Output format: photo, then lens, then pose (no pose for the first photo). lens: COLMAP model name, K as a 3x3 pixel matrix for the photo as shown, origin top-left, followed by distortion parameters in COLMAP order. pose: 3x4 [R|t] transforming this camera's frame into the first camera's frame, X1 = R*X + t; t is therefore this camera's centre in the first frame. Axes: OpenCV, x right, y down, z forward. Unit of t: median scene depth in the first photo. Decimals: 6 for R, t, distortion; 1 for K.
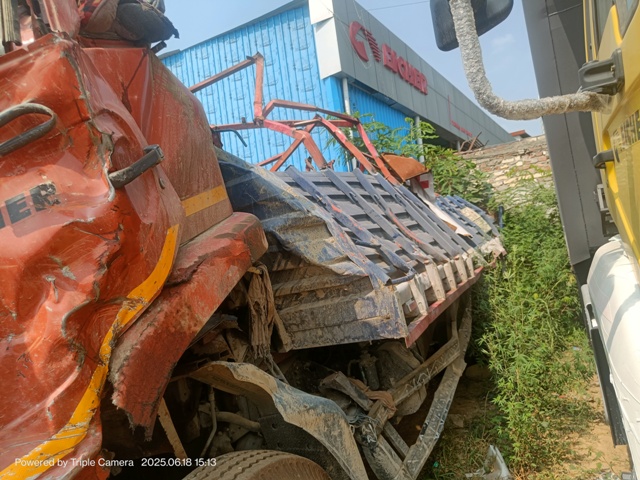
lens RADIAL K [[450.4, 0, 318.9], [0, 450.4, 237.8], [0, 0, 1]] dist [0.004287, 0.000702]
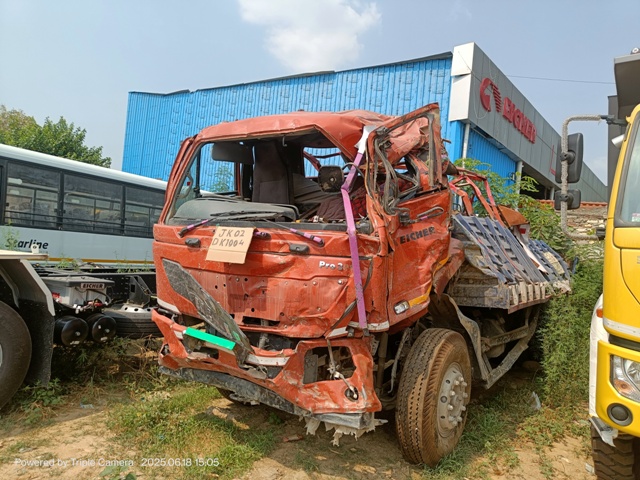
lens RADIAL K [[450.4, 0, 318.9], [0, 450.4, 237.8], [0, 0, 1]] dist [0.004287, 0.000702]
pose [[0.964363, 0.223789, -0.141145, -0.424159], [-0.223130, 0.974569, 0.020685, 0.041702], [0.142185, 0.011546, 0.989773, -1.182534]]
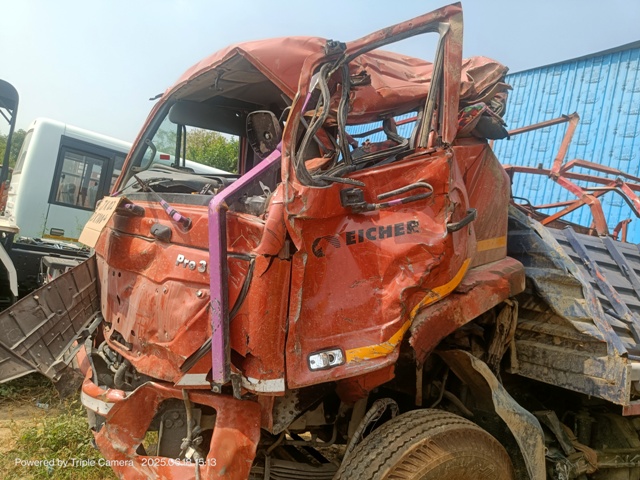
lens RADIAL K [[450.4, 0, 318.9], [0, 450.4, 237.8], [0, 0, 1]] dist [0.004287, 0.000702]
pose [[0.803325, 0.293550, -0.518168, 0.036113], [-0.303078, 0.950493, 0.068603, -0.025051], [0.512653, 0.101934, 0.852523, -0.373526]]
